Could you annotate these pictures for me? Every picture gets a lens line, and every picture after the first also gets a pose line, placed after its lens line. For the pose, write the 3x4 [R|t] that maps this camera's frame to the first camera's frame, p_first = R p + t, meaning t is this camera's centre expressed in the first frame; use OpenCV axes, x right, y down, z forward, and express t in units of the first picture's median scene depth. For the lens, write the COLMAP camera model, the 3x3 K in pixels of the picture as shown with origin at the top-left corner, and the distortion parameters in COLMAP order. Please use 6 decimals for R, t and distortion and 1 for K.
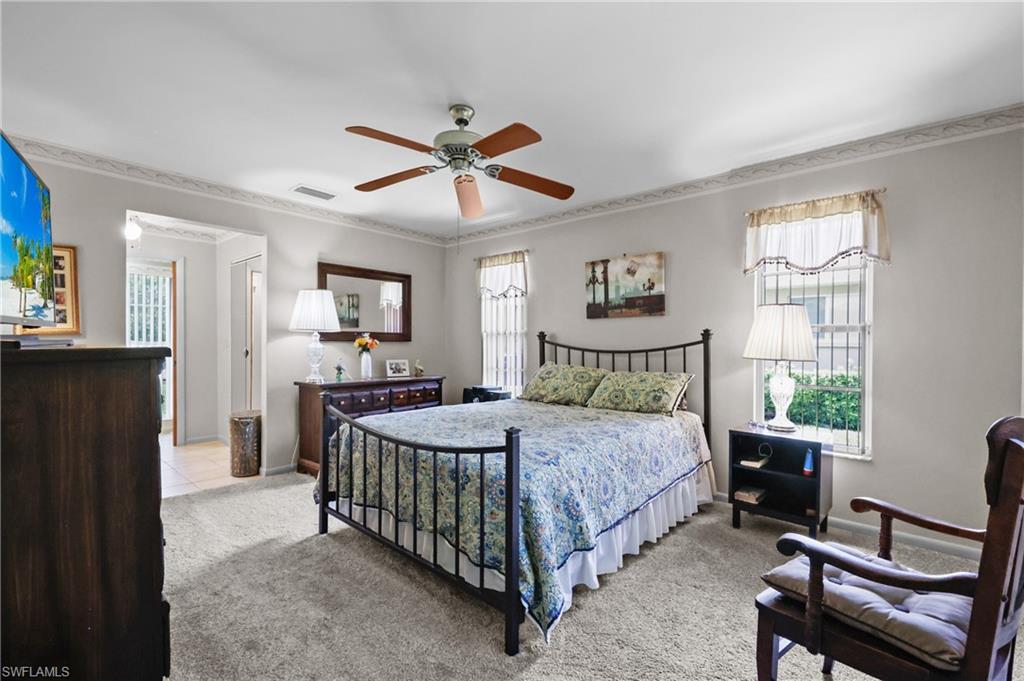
lens RADIAL K [[452.8, 0, 508.9], [0, 452.8, 344.5], [0, 0, 1]] dist [0.000344, 0.000035]
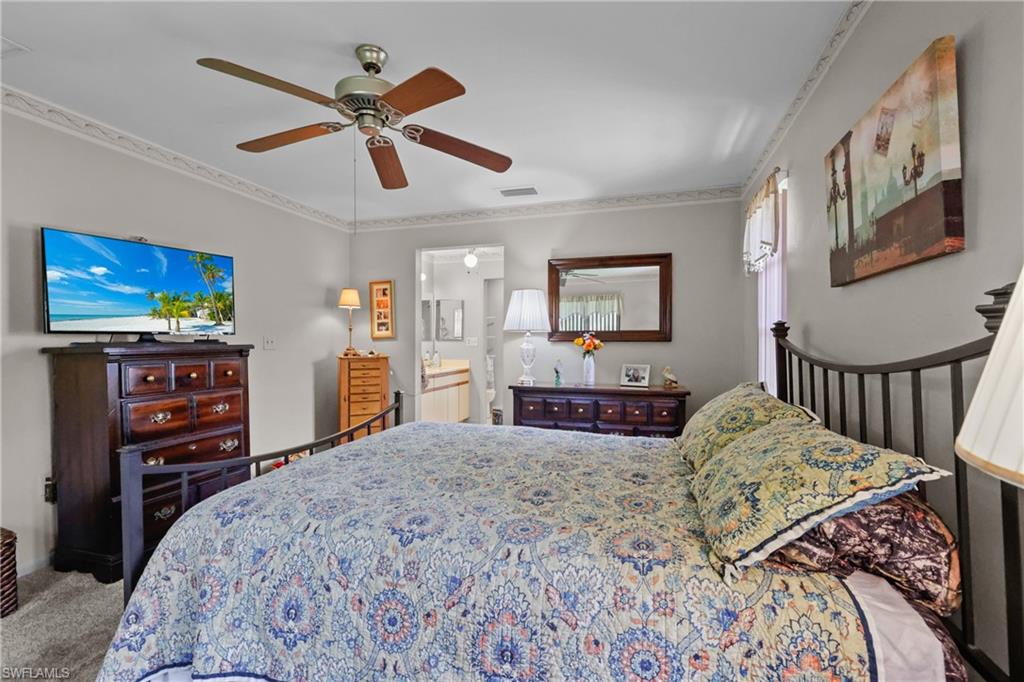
lens RADIAL K [[452.8, 0, 508.9], [0, 452.8, 345.0], [0, 0, 1]] dist [0.000344, 0.000035]
pose [[0.400248, 0.003904, -0.916399, 0.450305], [-0.002878, 0.999991, 0.003003, -0.002940], [0.916402, 0.001435, 0.400256, 0.558942]]
